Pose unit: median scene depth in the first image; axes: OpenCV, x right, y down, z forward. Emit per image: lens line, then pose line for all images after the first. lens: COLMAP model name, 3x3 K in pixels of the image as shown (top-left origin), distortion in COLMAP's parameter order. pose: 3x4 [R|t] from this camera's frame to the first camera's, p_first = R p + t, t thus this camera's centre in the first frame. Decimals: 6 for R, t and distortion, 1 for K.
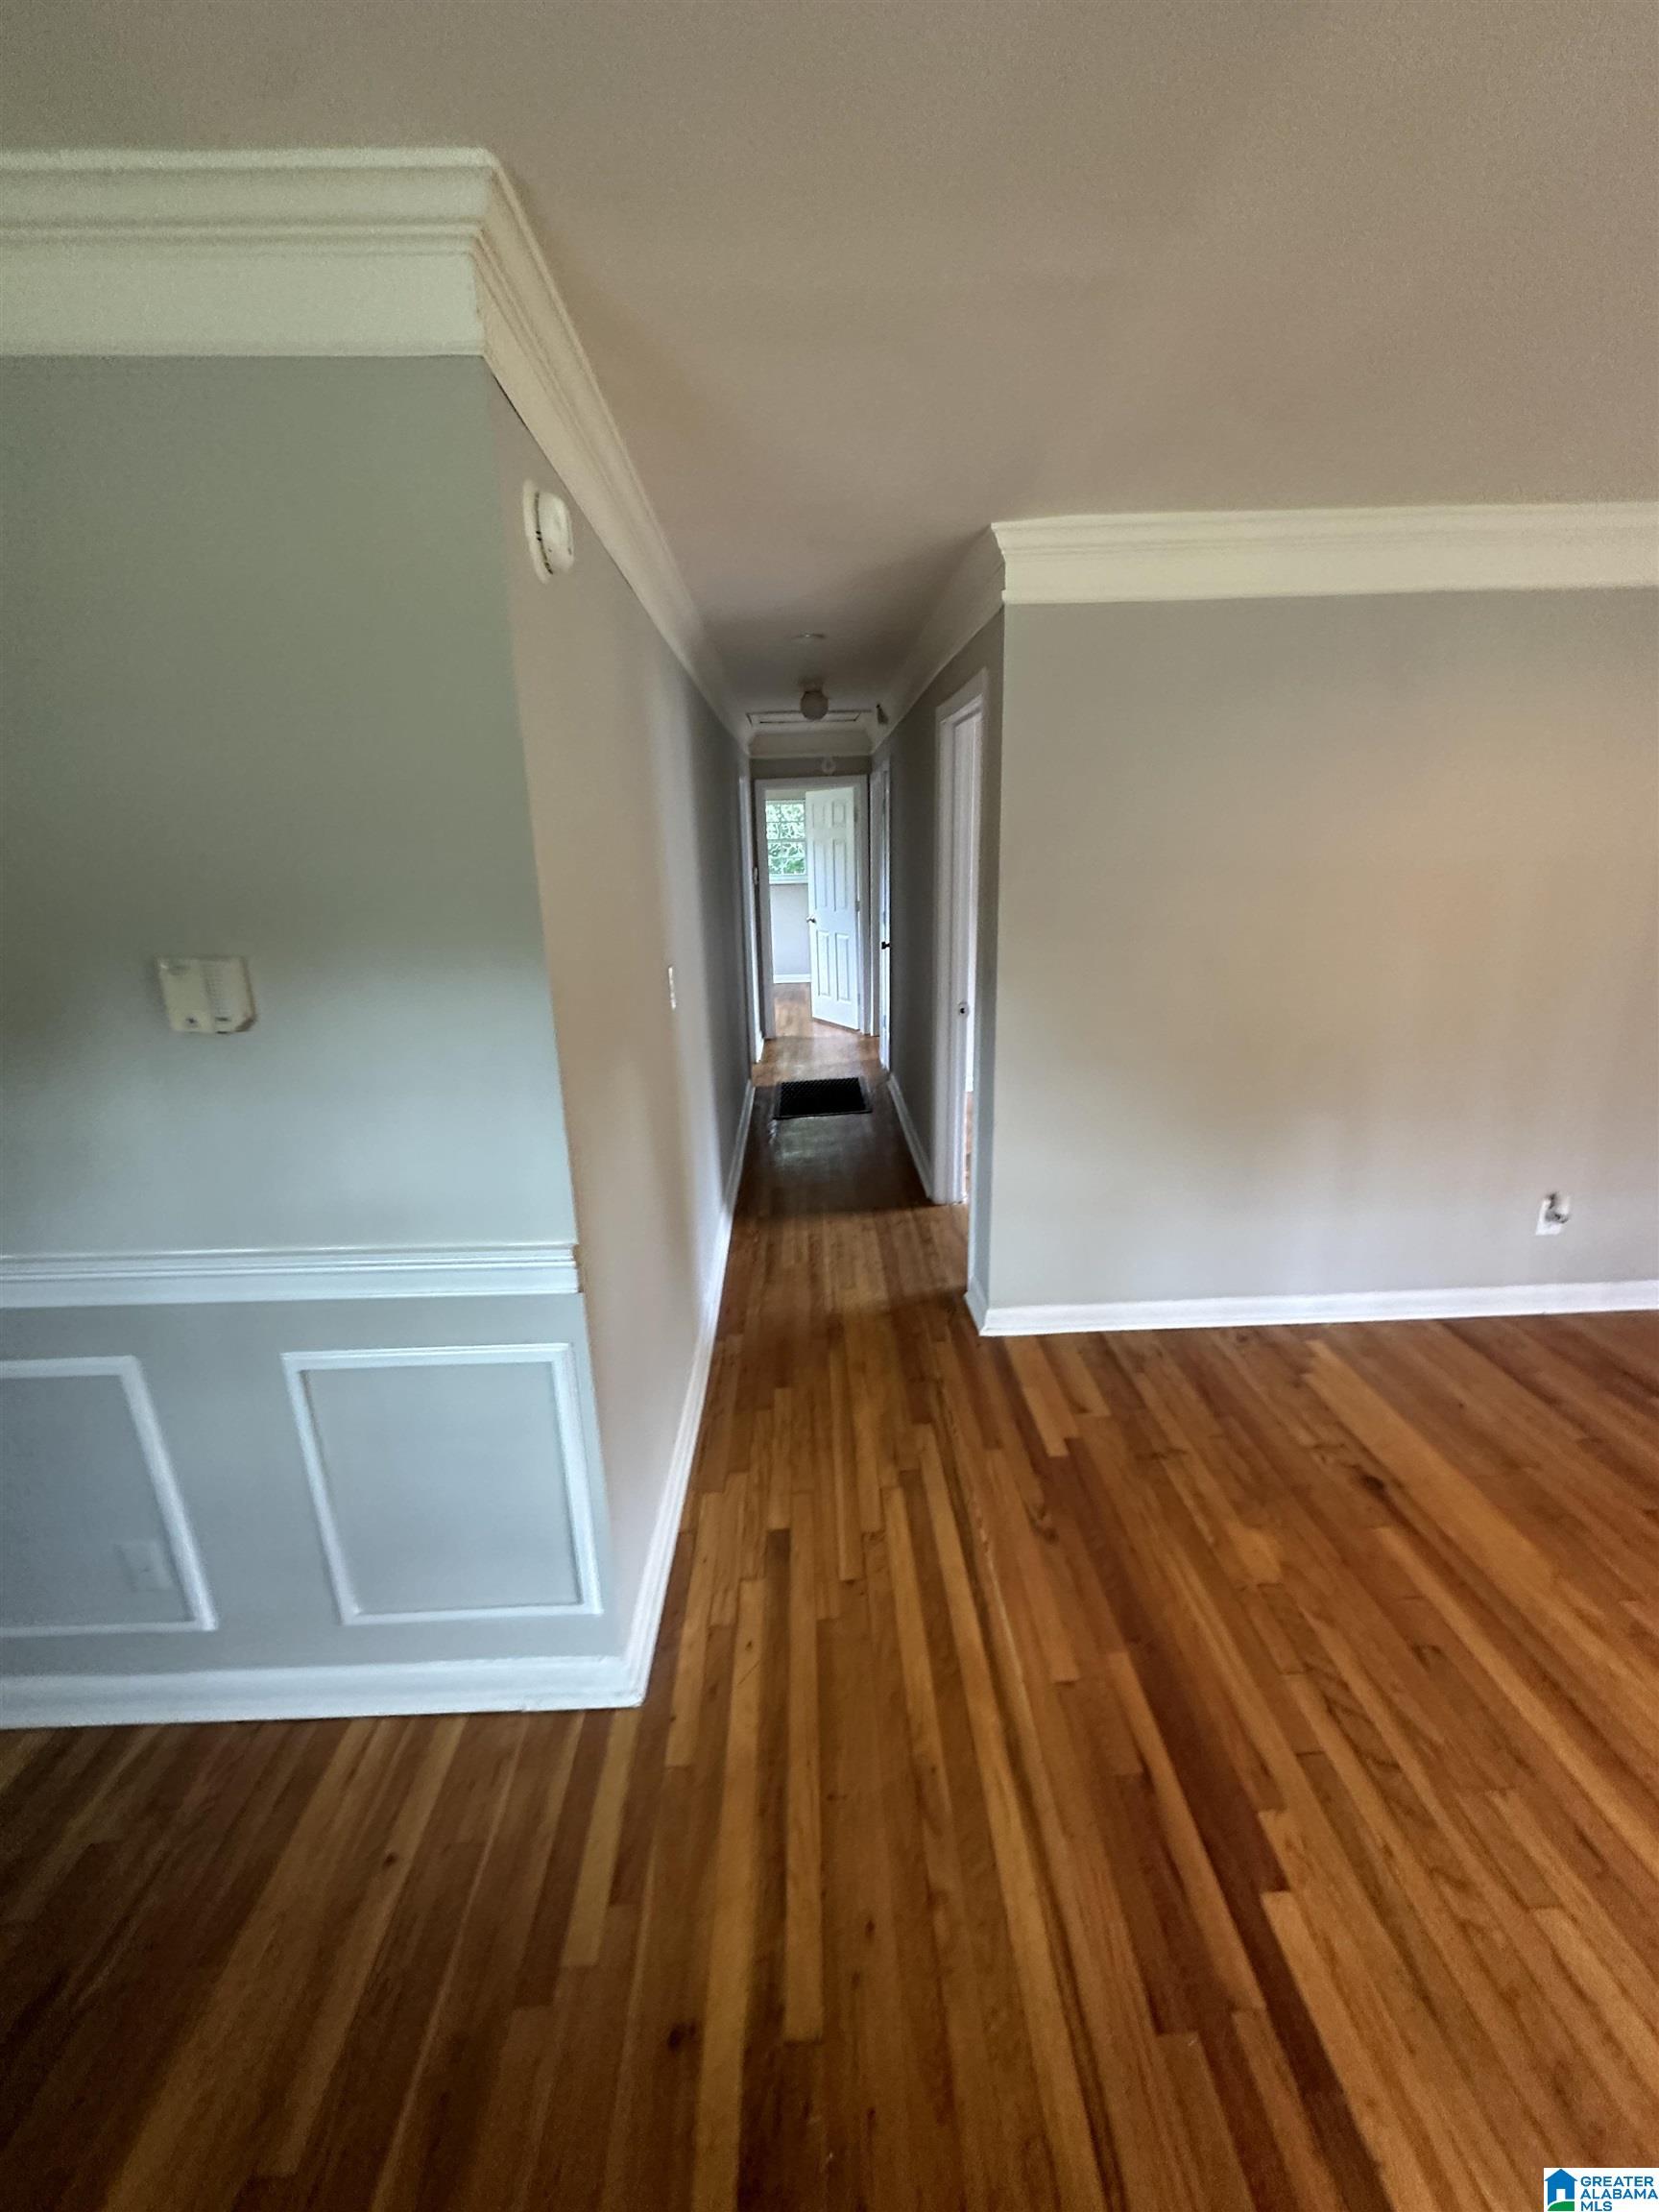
lens RADIAL K [[883.9, 0, 829.4], [0, 883.9, 1107.1], [0, 0, 1]] dist [-0.004180, 0.000958]
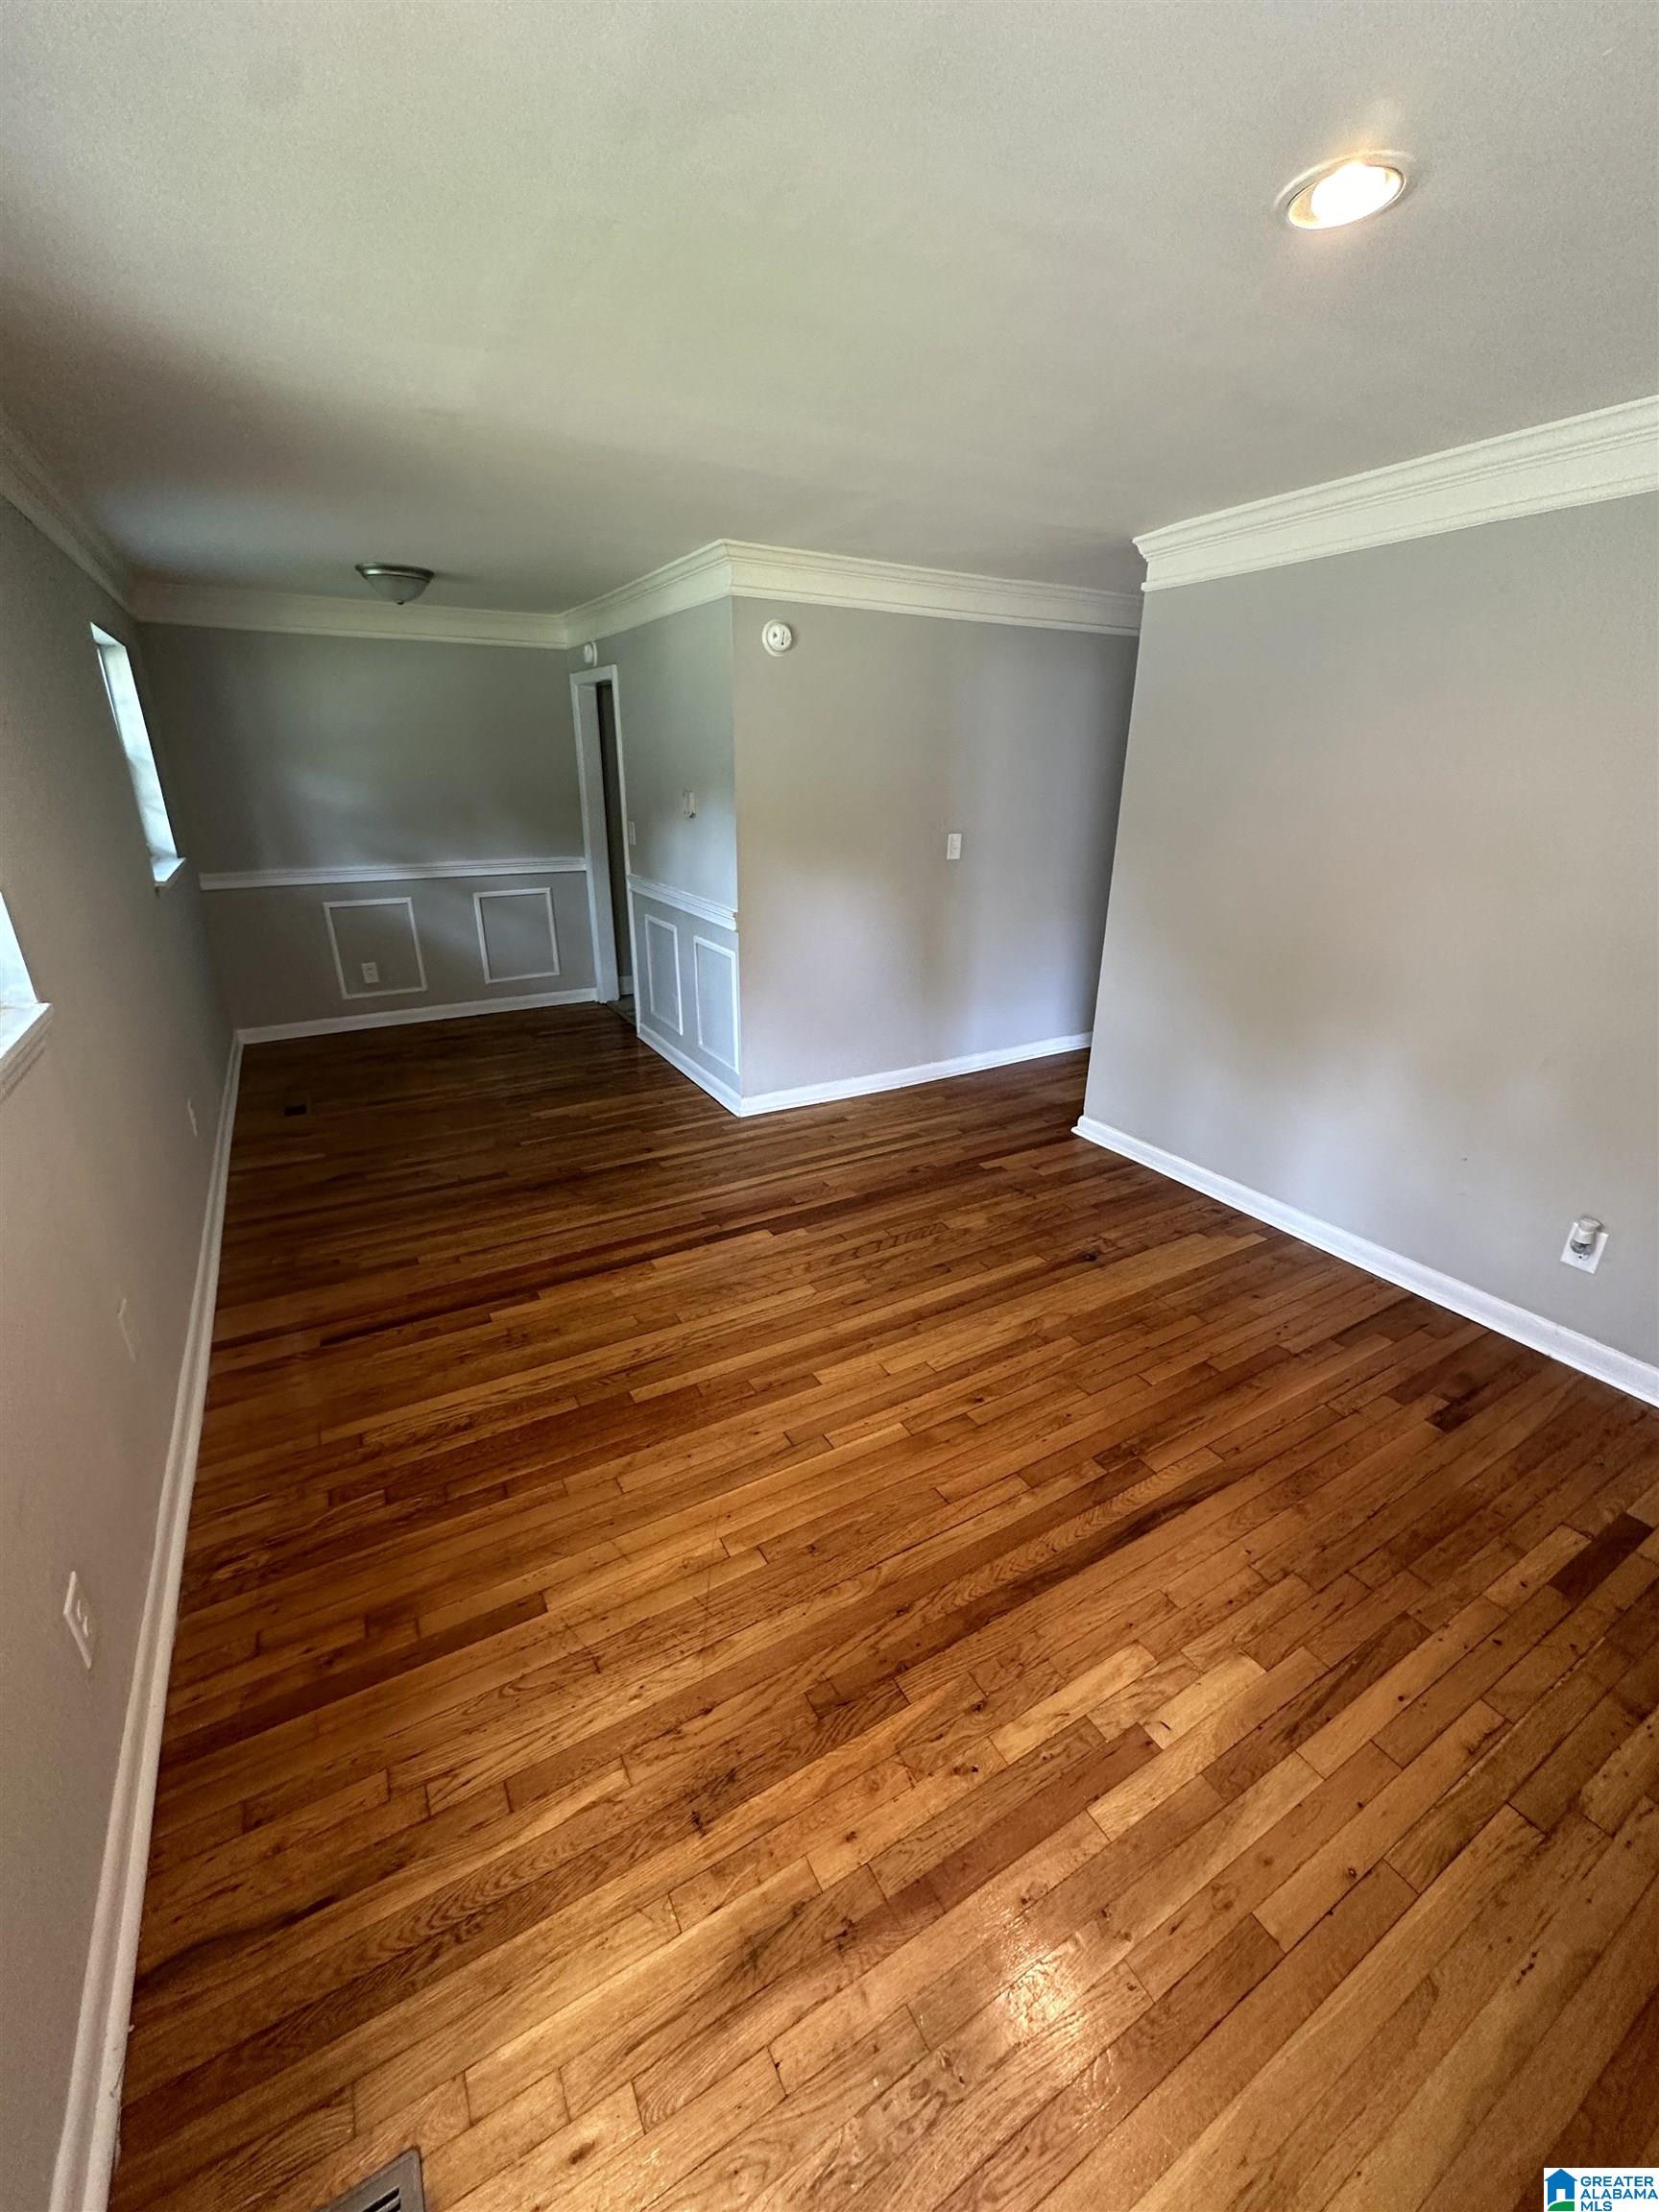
lens RADIAL K [[883.9, 0, 829.6], [0, 883.9, 1109.1], [0, 0, 1]] dist [-0.004180, 0.000958]
pose [[0.475489, 0.348381, -0.807800, 1.546698], [-0.272569, 0.931400, 0.241247, -0.007517], [0.836431, 0.105471, 0.537828, -0.098853]]
